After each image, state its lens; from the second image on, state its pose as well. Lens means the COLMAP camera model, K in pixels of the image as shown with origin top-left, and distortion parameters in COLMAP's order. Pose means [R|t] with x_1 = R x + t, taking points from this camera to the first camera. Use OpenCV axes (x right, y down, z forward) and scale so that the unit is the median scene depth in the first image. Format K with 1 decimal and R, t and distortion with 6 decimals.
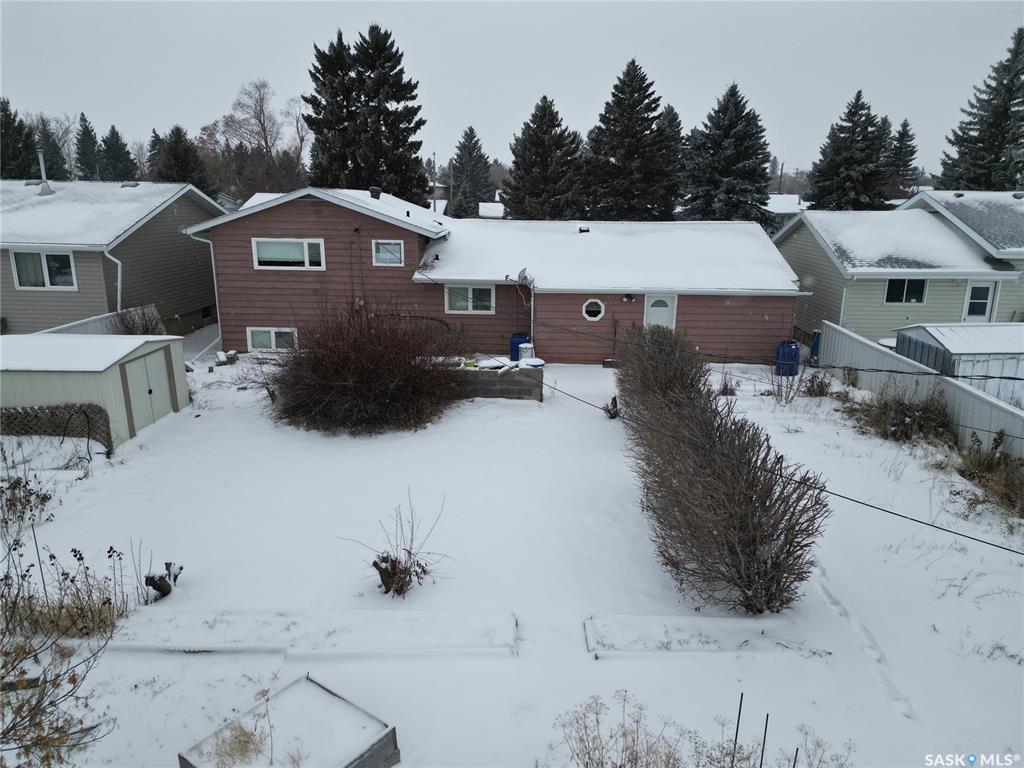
lens RADIAL K [[714.1, 0, 512.0], [0, 714.1, 384.0], [0, 0, 1]] dist [0.089760, -0.094119]
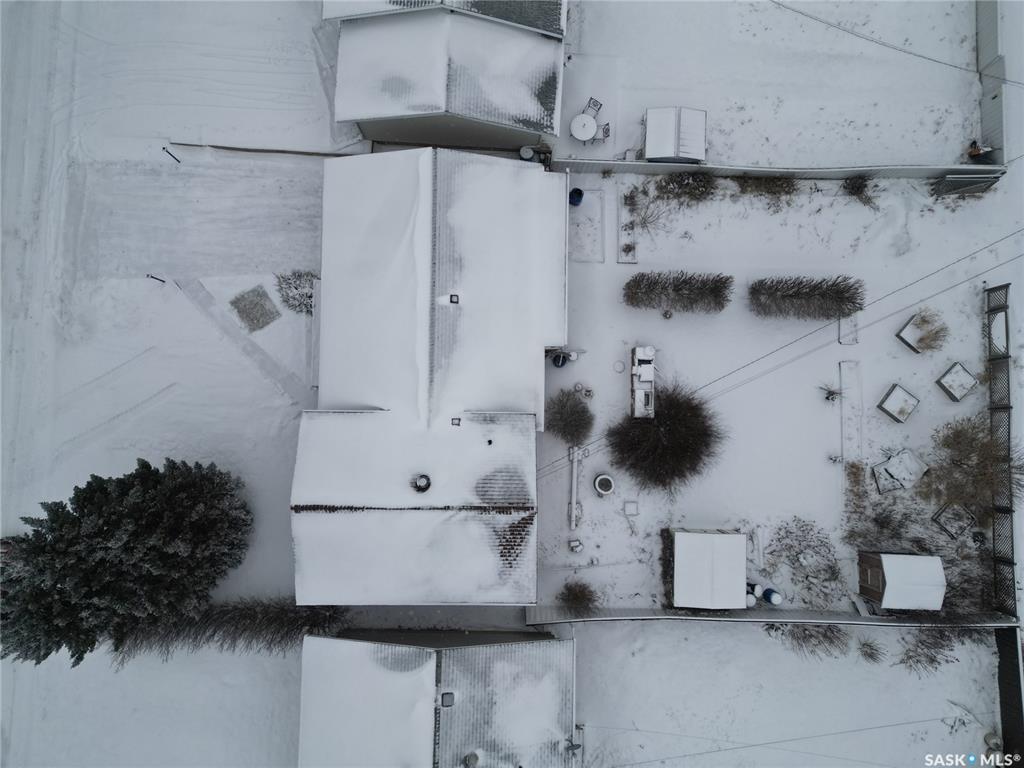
lens RADIAL K [[714.1, 0, 512.0], [0, 714.1, 384.0], [0, 0, 1]] dist [0.089760, -0.094119]
pose [[-0.013575, -0.998514, 0.052774, -0.121363], [0.223974, 0.048402, 0.973392, -1.573066], [-0.974501, 0.025034, 0.222984, 0.765069]]
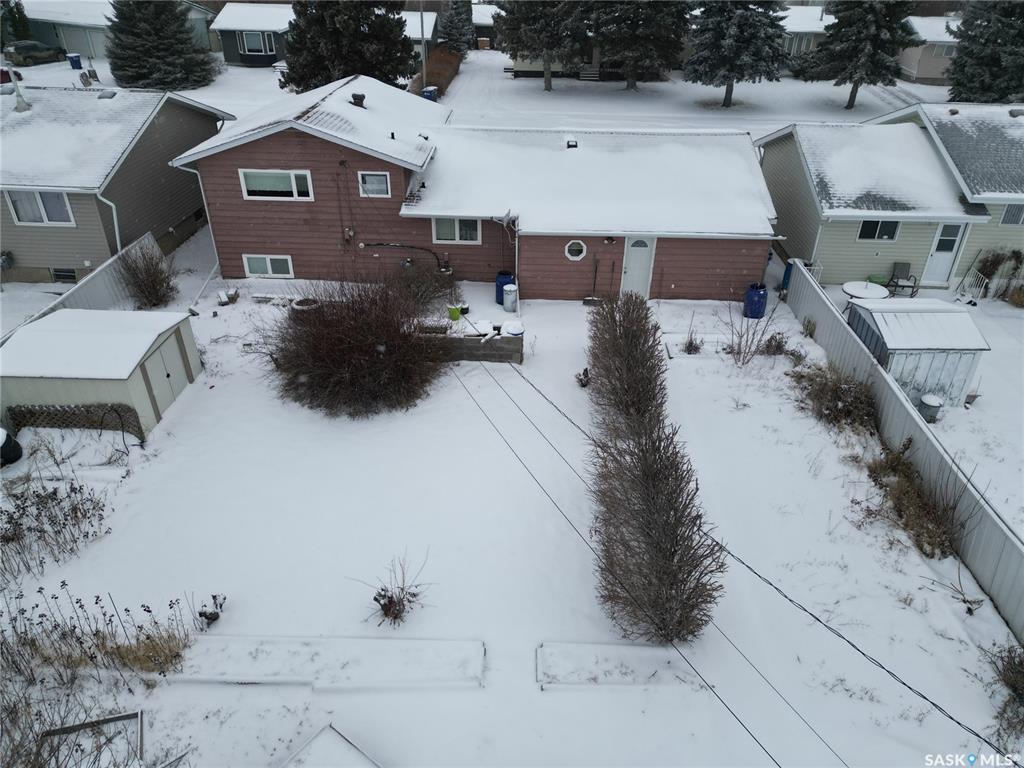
lens RADIAL K [[717.0, 0, 512.0], [0, 717.0, 384.0], [0, 0, 1]] dist [0.074789, -0.066790]
pose [[0.999997, 0.002393, -0.000513, 0.022597], [-0.002154, 0.960068, 0.279759, -0.208474], [0.001162, -0.279757, 0.960070, -0.055191]]
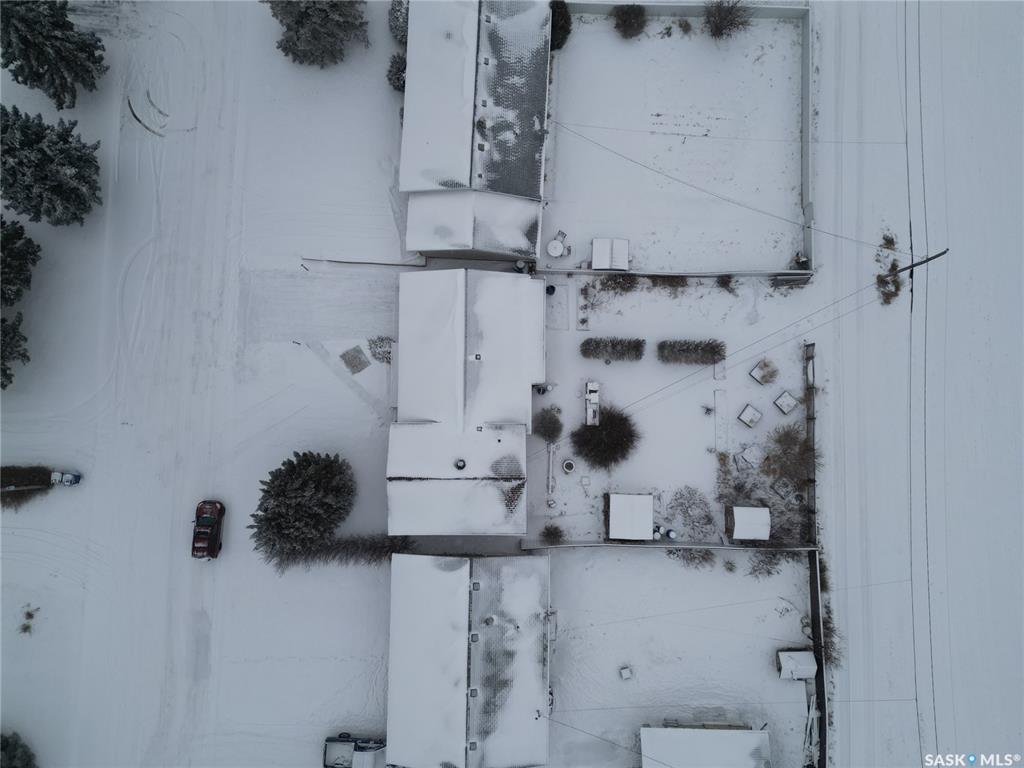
lens RADIAL K [[714.1, 0, 512.0], [0, 714.1, 384.0], [0, 0, 1]] dist [0.089760, -0.094119]
pose [[-0.018588, -0.998386, 0.053663, -0.100149], [0.231343, 0.047921, 0.971691, -2.520453], [-0.972695, 0.030477, 0.230079, 0.528994]]
